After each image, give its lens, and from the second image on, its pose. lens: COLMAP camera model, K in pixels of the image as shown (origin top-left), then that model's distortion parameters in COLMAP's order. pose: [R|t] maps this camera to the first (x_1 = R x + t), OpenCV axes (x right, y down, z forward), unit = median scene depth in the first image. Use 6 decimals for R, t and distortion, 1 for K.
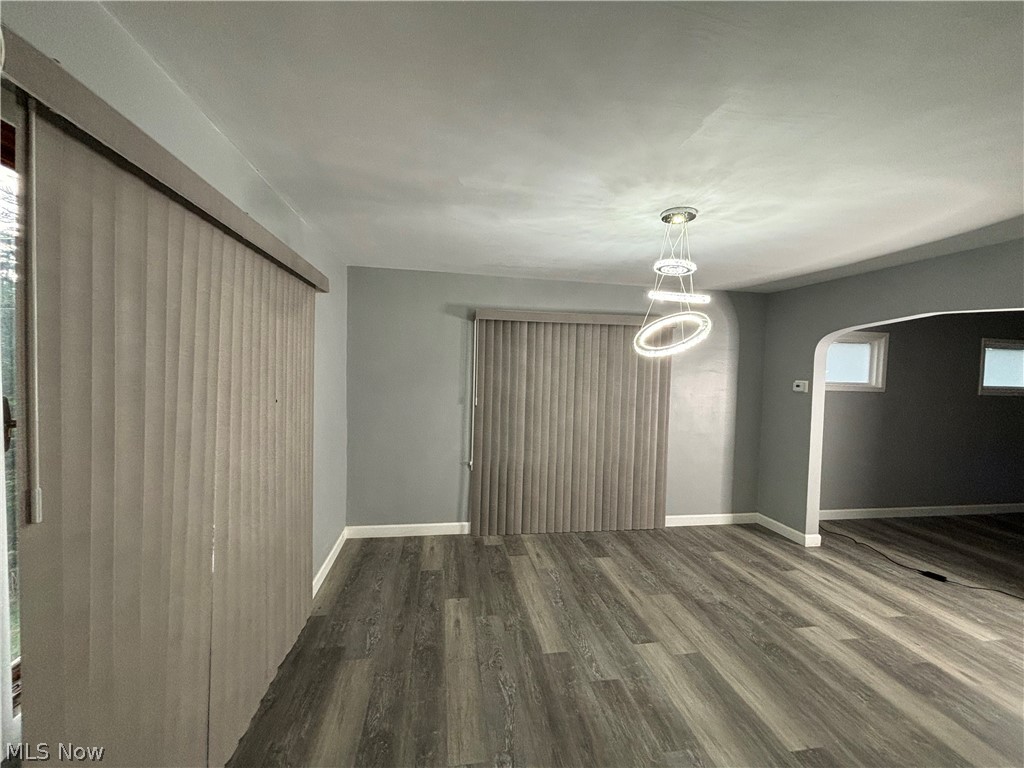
lens RADIAL K [[411.2, 0, 510.4], [0, 411.2, 384.3], [0, 0, 1]] dist [0.000455, -0.000709]
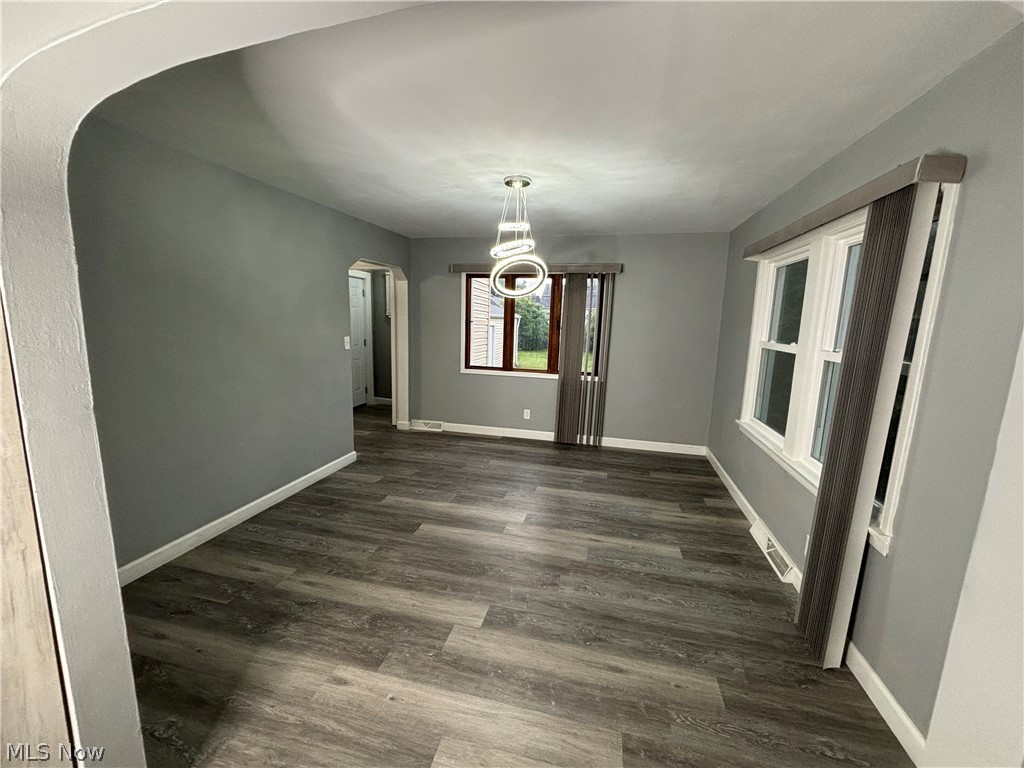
lens RADIAL K [[411.2, 0, 510.4], [0, 411.2, 384.3], [0, 0, 1]] dist [0.000455, -0.000709]
pose [[-0.386077, 0.117560, -0.914945, 1.343220], [-0.067365, 0.985605, 0.155065, 0.007179], [0.920004, 0.121502, -0.372600, 1.248477]]
